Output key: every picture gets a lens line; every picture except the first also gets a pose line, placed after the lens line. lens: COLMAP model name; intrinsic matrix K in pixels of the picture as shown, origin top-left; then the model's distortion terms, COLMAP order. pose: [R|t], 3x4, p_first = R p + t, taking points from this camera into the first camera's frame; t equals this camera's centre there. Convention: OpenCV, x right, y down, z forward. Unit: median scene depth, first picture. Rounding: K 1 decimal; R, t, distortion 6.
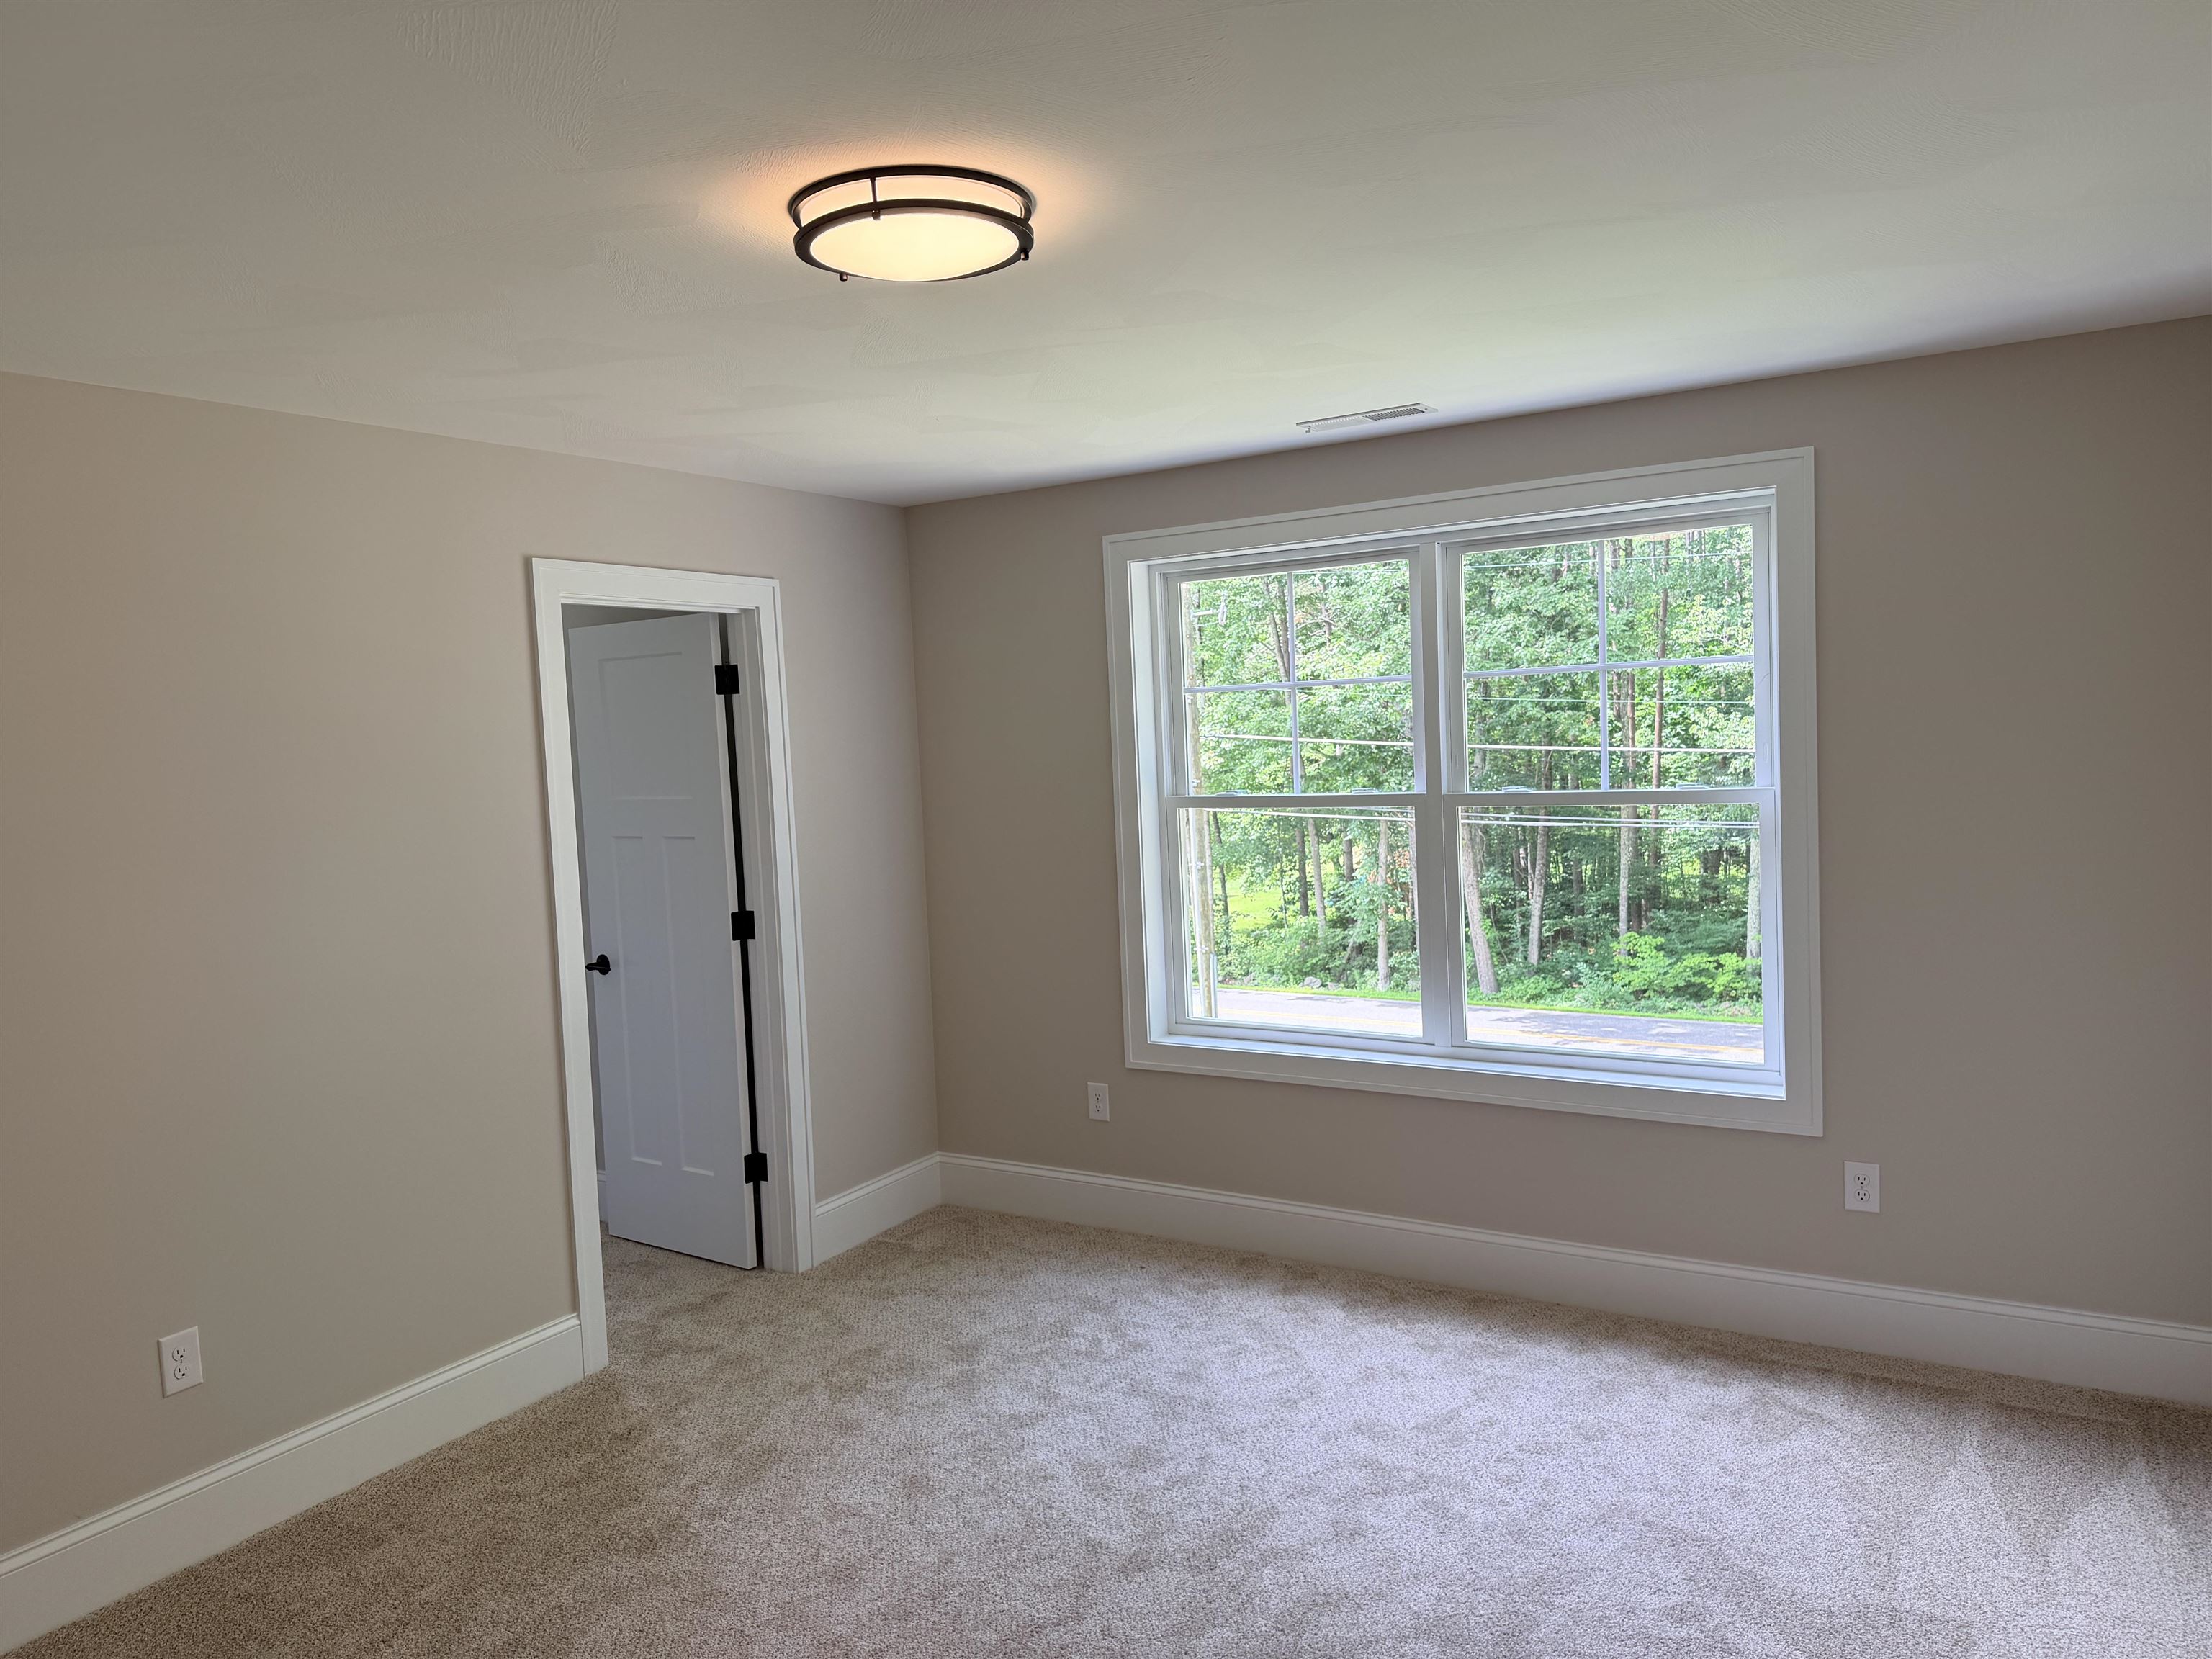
lens RADIAL K [[1556.4, 0, 1104.6], [0, 1556.4, 826.0], [0, 0, 1]] dist [0.030746, -0.032179]
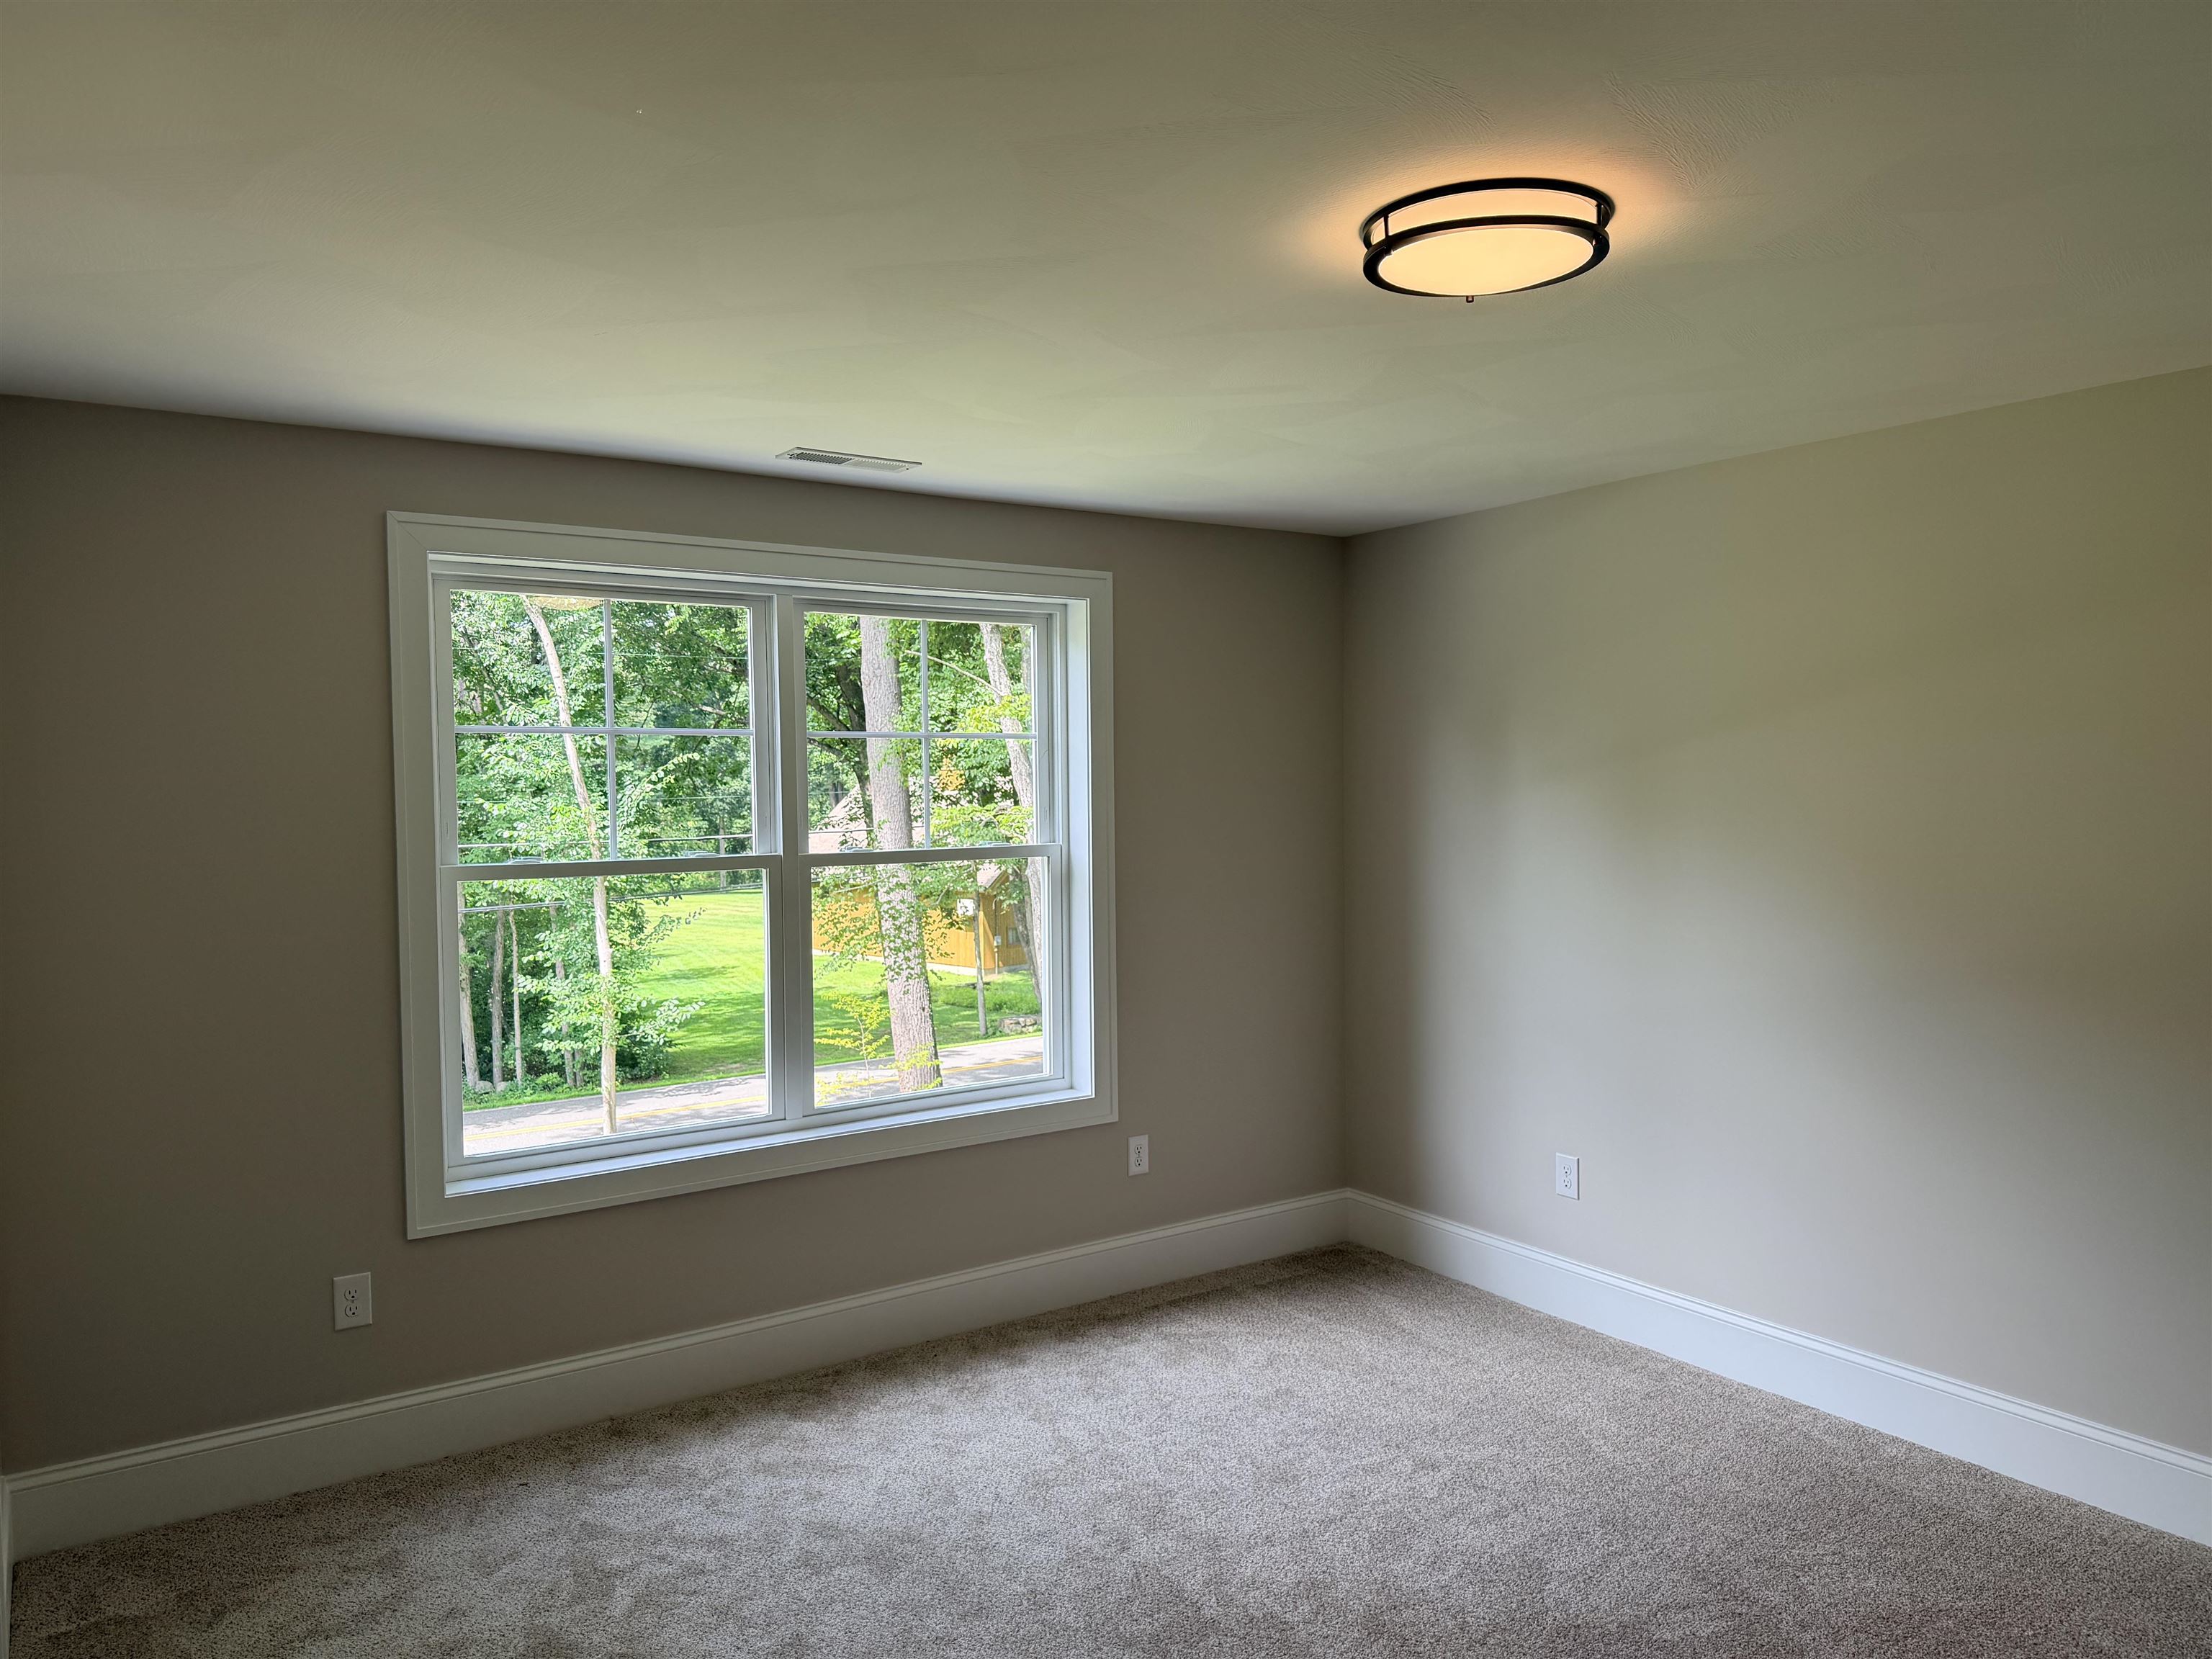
lens RADIAL K [[1556.4, 0, 1117.5], [0, 1556.4, 817.4], [0, 0, 1]] dist [0.030746, -0.032179]
pose [[0.424195, 0.007295, 0.905541, -0.623143], [0.060943, 0.997471, -0.036584, 0.005409], [-0.903518, 0.070705, 0.422678, 0.447997]]
